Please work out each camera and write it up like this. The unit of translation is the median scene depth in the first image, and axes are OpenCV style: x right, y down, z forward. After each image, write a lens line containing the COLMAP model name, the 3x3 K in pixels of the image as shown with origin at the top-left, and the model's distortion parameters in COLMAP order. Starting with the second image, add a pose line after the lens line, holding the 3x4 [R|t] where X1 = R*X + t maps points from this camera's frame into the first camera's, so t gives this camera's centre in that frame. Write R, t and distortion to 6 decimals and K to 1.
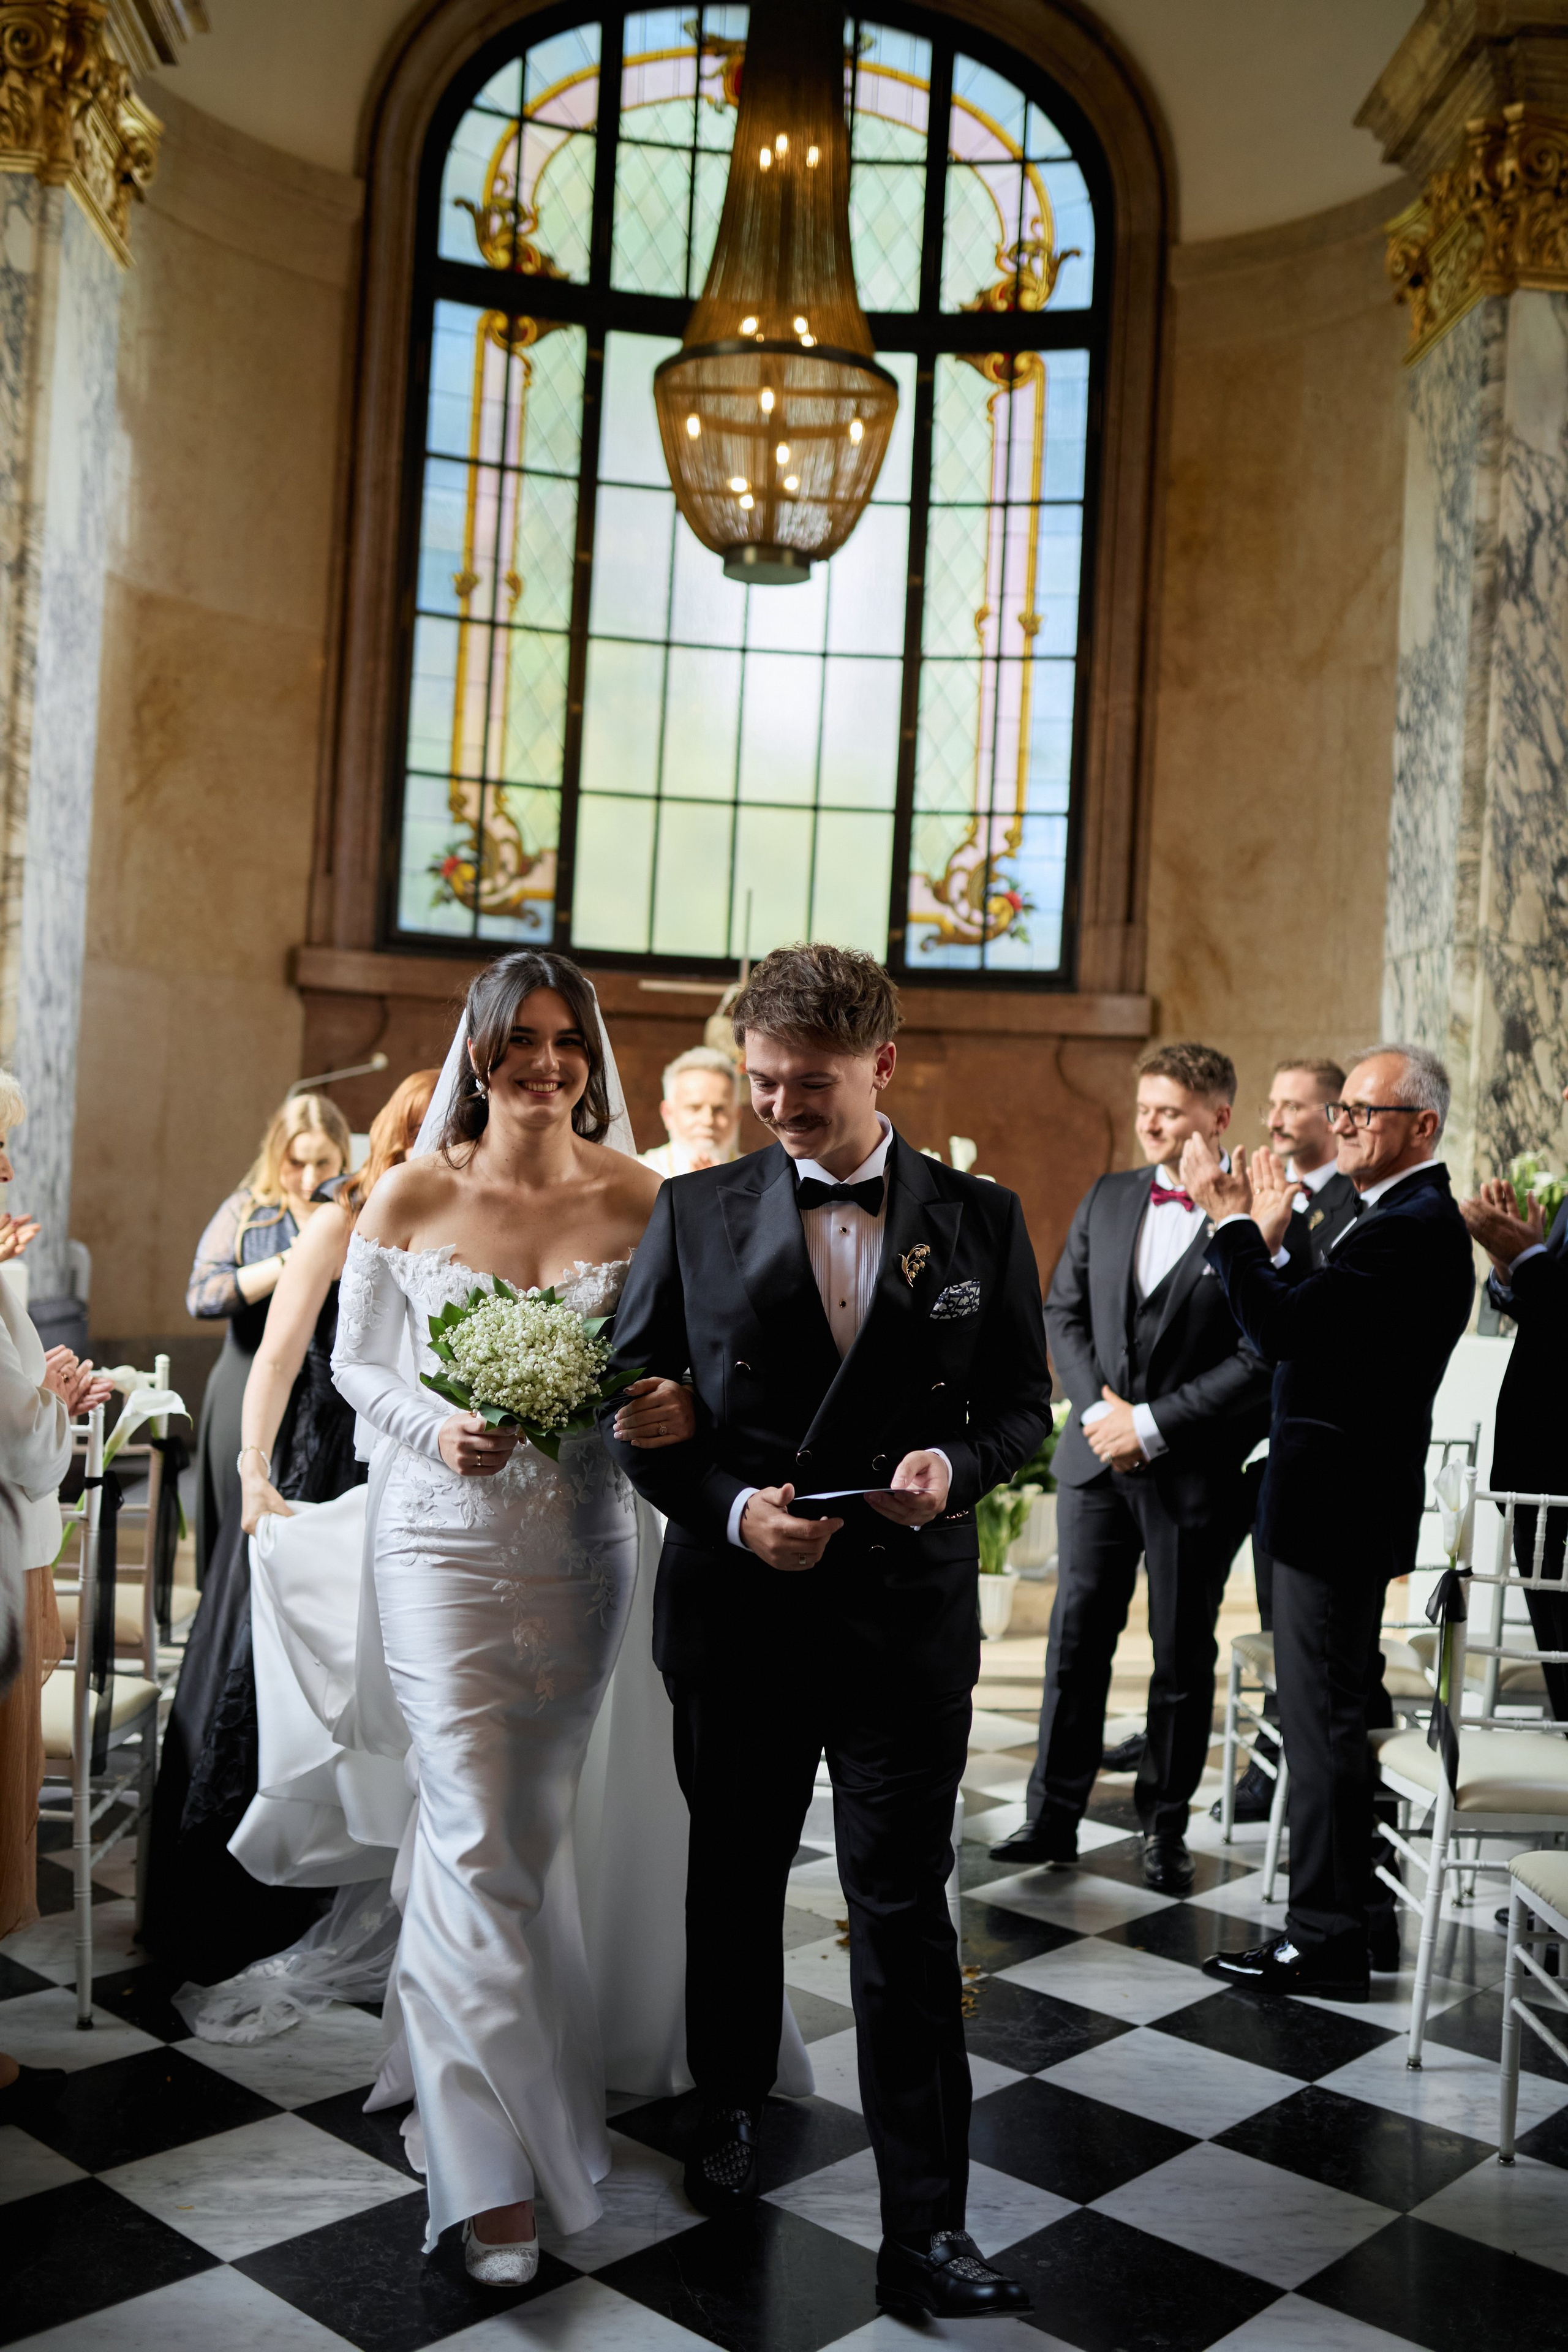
lens RADIAL K [[2137.7, 0, 808.8], [0, 2137.7, 1179.7], [0, 0, 1]] dist [-0.053201, 0.103566]
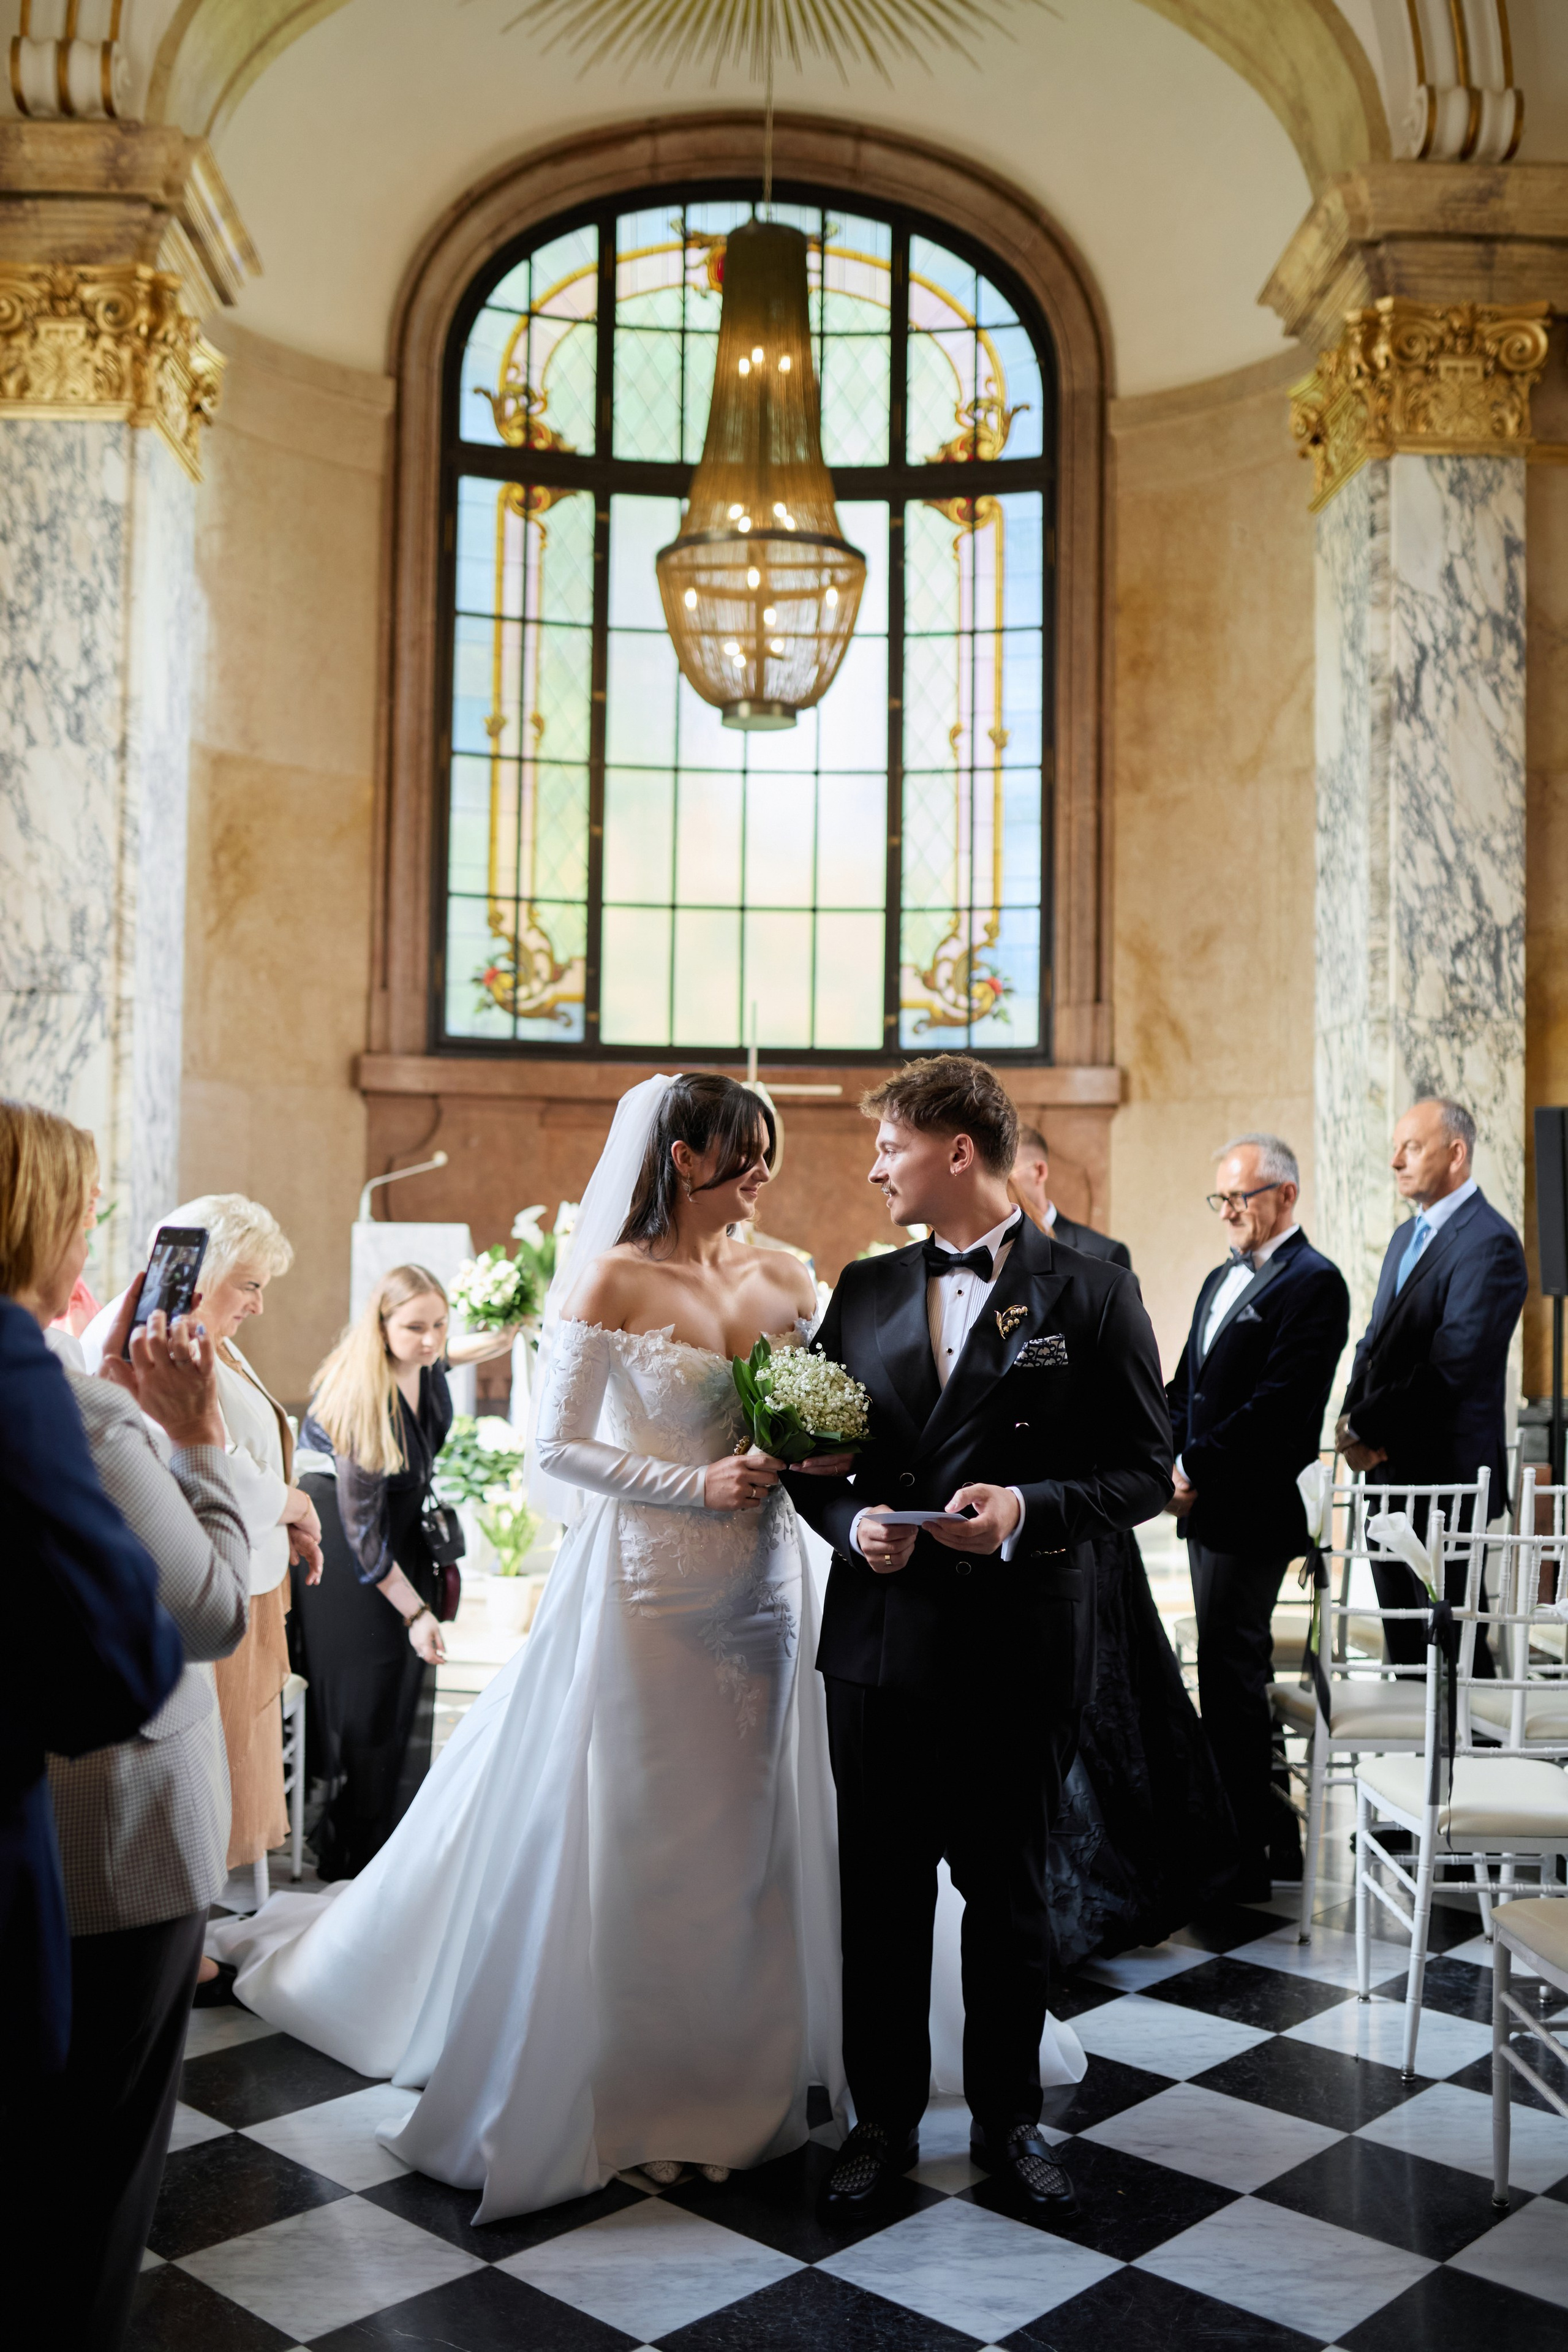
lens RADIAL K [[2149.8, 0, 784.0], [0, 2149.8, 1176.0], [0, 0, 1]] dist [-0.063552, 0.104924]
pose [[0.998873, -0.039902, -0.025692, 0.011360], [0.039281, 0.998934, -0.024263, -0.008805], [0.026633, 0.023226, 0.999375, -0.127815]]
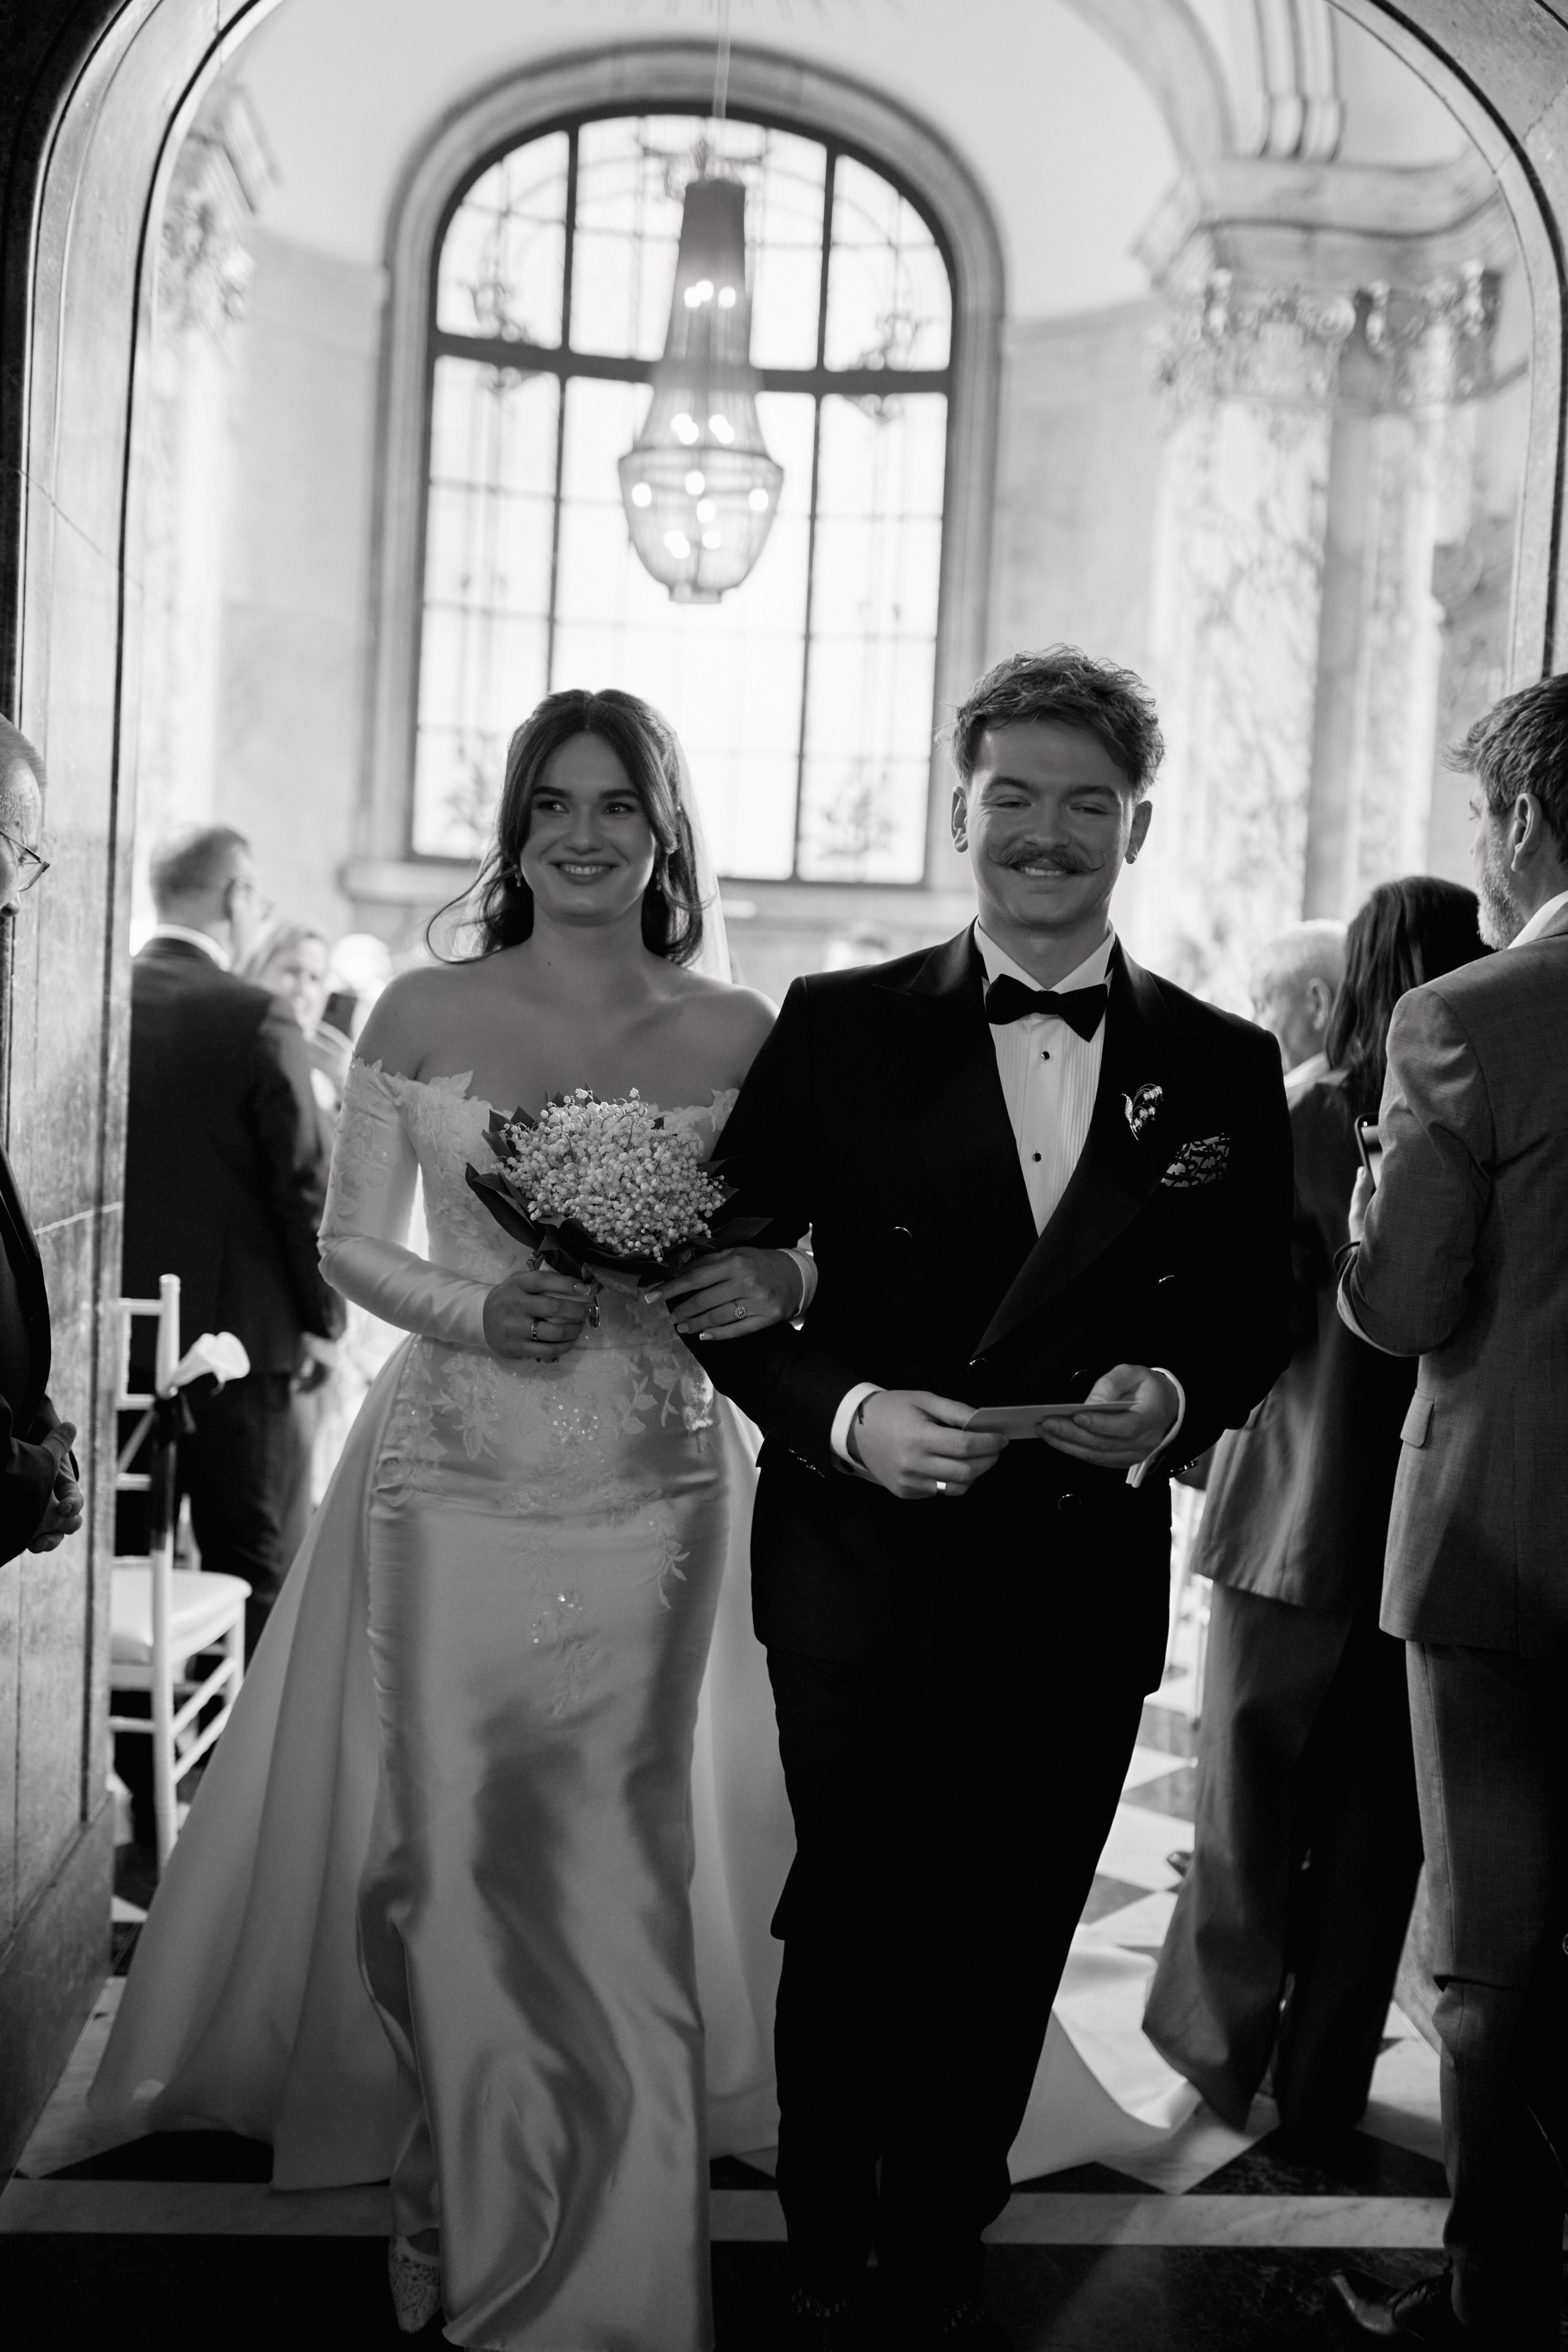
lens RADIAL K [[2149.8, 0, 784.0], [0, 2149.8, 1176.0], [0, 0, 1]] dist [-0.063552, 0.104924]
pose [[0.999837, -0.003935, 0.017598, 0.010158], [0.002804, 0.997956, 0.063845, 0.001710], [-0.017813, -0.063785, 0.997805, -0.352840]]
